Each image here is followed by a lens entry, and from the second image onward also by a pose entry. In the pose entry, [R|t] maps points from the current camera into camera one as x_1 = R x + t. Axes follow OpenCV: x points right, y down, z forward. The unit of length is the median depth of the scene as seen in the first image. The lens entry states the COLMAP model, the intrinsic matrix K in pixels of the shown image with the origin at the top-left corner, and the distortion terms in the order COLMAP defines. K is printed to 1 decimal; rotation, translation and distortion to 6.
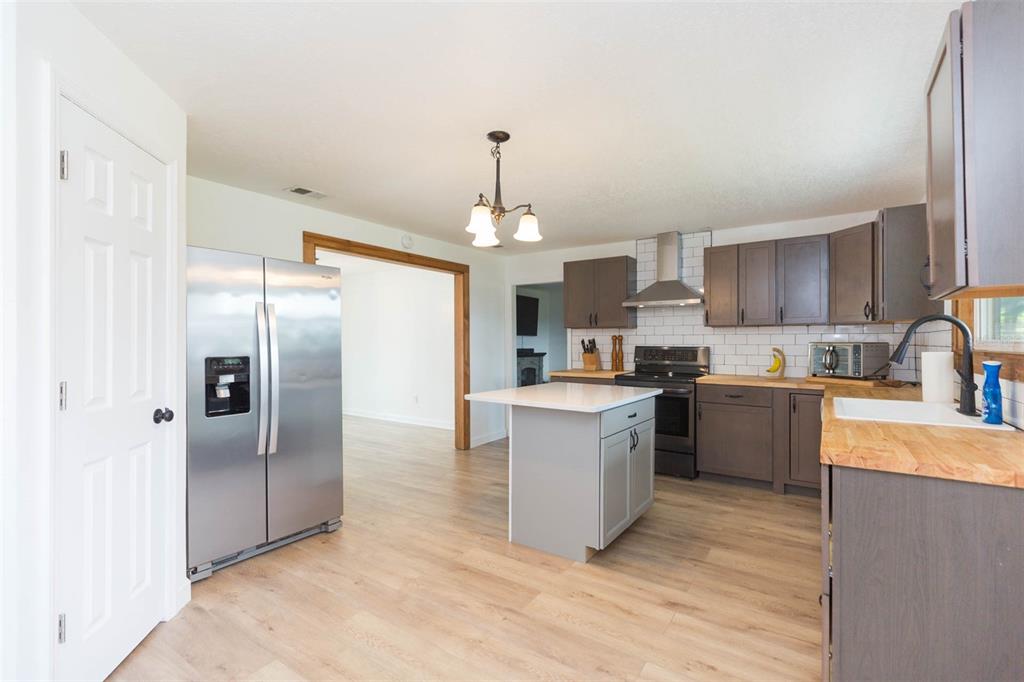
lens RADIAL K [[458.2, 0, 515.4], [0, 458.2, 340.1], [0, 0, 1]] dist [0.004903, -0.000679]
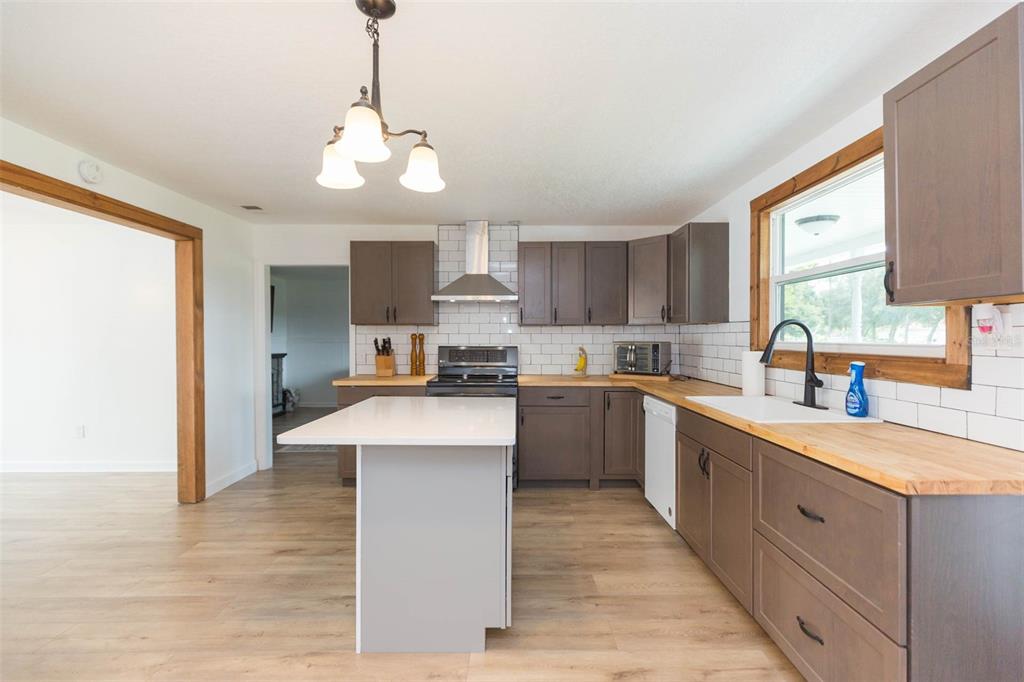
lens RADIAL K [[458.2, 0, 514.6], [0, 458.2, 340.7], [0, 0, 1]] dist [0.004903, -0.000679]
pose [[0.827455, -0.005264, 0.561507, -0.148236], [-0.000482, 0.999949, 0.010085, -0.008258], [-0.561531, -0.008616, 0.827411, 0.263540]]
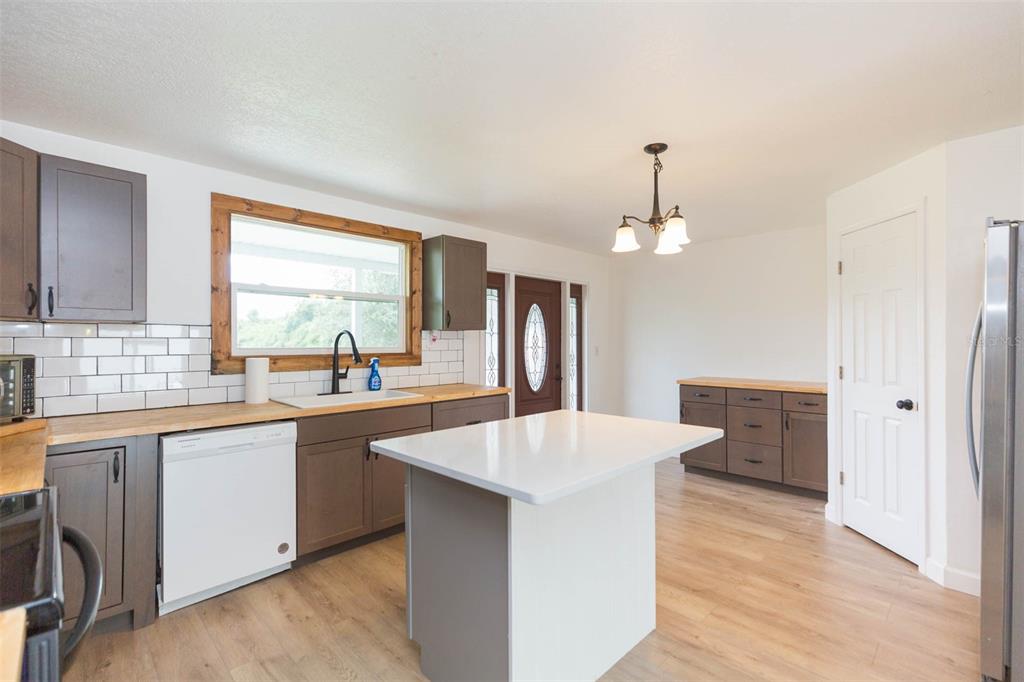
lens RADIAL K [[458.2, 0, 512.4], [0, 458.2, 340.5], [0, 0, 1]] dist [0.004903, -0.000679]
pose [[-0.980886, 0.000617, 0.194583, 0.051607], [-0.000664, 0.999979, -0.006516, -0.007255], [-0.194583, -0.006521, -0.980864, 1.360025]]
